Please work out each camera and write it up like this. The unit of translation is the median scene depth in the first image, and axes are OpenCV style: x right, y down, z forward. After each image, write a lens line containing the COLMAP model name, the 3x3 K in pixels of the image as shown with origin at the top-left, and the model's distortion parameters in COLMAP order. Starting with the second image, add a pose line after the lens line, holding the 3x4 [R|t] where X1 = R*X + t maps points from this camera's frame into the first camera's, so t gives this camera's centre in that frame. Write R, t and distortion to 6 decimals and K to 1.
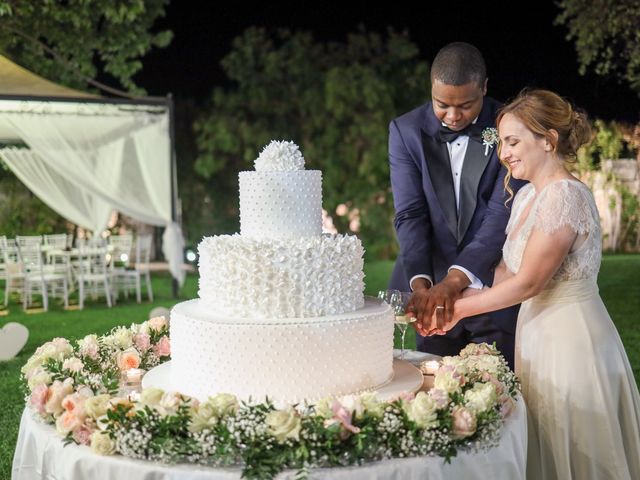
lens RADIAL K [[733.4, 0, 319.6], [0, 733.4, 247.4], [0, 0, 1]] dist [-0.005319, 0.016896]
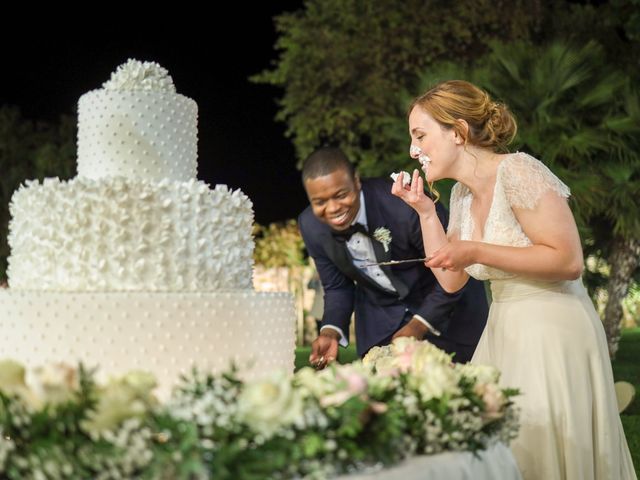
lens RADIAL K [[734.8, 0, 320.0], [0, 734.8, 240.0], [0, 0, 1]] dist [-0.020281, 0.040344]
pose [[0.917939, 0.039473, 0.394753, -0.185095], [0.021805, 0.988514, -0.149549, 0.151974], [-0.396122, 0.145885, 0.906535, 0.331680]]
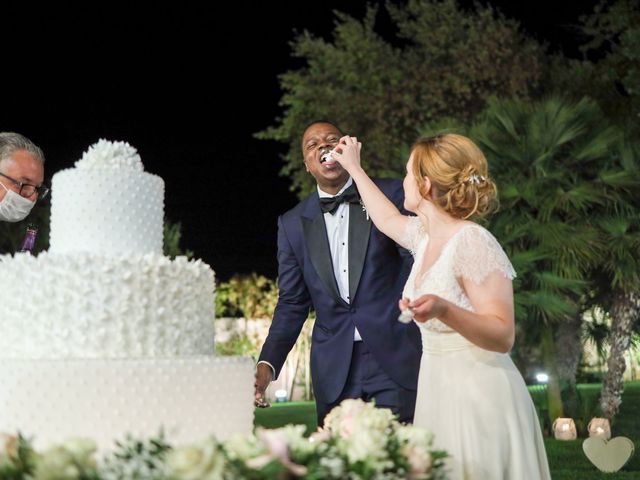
lens RADIAL K [[733.4, 0, 319.6], [0, 733.4, 247.4], [0, 0, 1]] dist [-0.005319, 0.016896]
pose [[0.924125, 0.056971, 0.377819, -0.149487], [0.024967, 0.977704, -0.208497, 0.143476], [-0.381274, 0.202111, 0.902099, 0.261641]]
